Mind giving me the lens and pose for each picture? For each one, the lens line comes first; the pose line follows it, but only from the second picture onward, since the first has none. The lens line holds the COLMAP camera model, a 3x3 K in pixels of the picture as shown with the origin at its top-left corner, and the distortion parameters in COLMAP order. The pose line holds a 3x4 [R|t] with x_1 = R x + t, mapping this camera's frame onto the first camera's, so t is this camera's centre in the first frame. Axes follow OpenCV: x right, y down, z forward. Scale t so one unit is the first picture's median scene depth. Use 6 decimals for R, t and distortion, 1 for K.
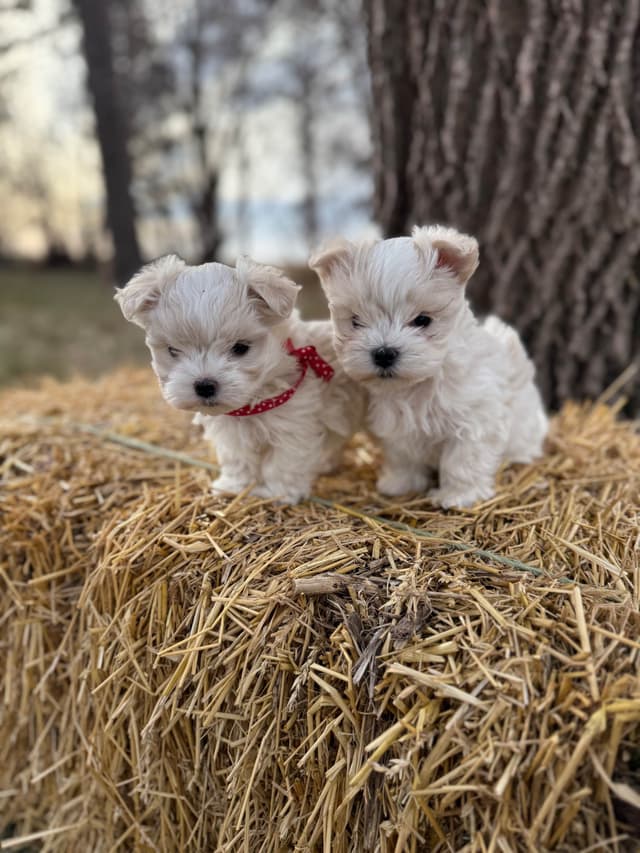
lens RADIAL K [[649.5, 0, 320.0], [0, 649.5, 426.5], [0, 0, 1]] dist [-0.008027, -0.039032]
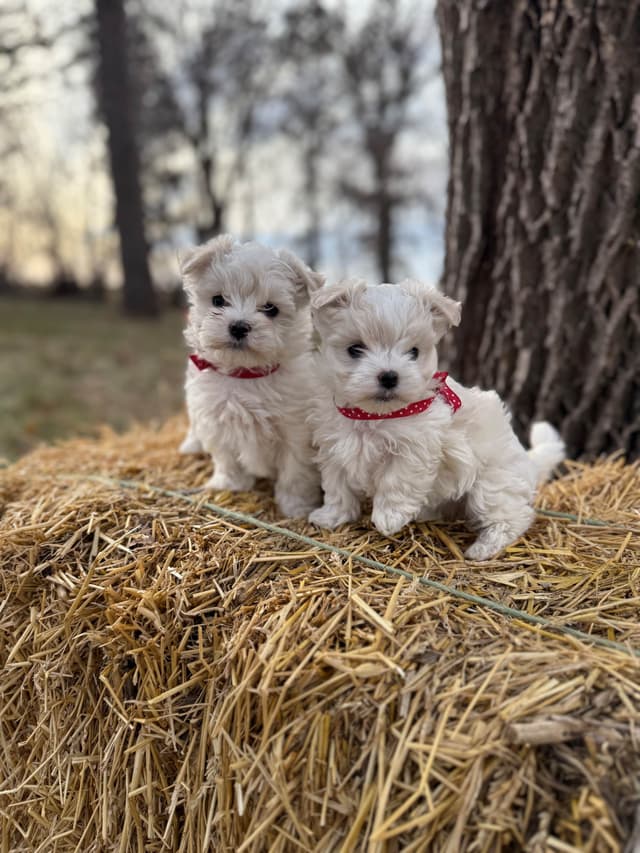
lens RADIAL K [[649.5, 0, 320.0], [0, 649.5, 426.5], [0, 0, 1]] dist [-0.008027, -0.039032]
pose [[0.999913, 0.013189, 0.000665, -0.223947], [-0.013146, 0.998890, -0.045228, -0.075426], [-0.001260, 0.045215, 0.998976, 0.141948]]
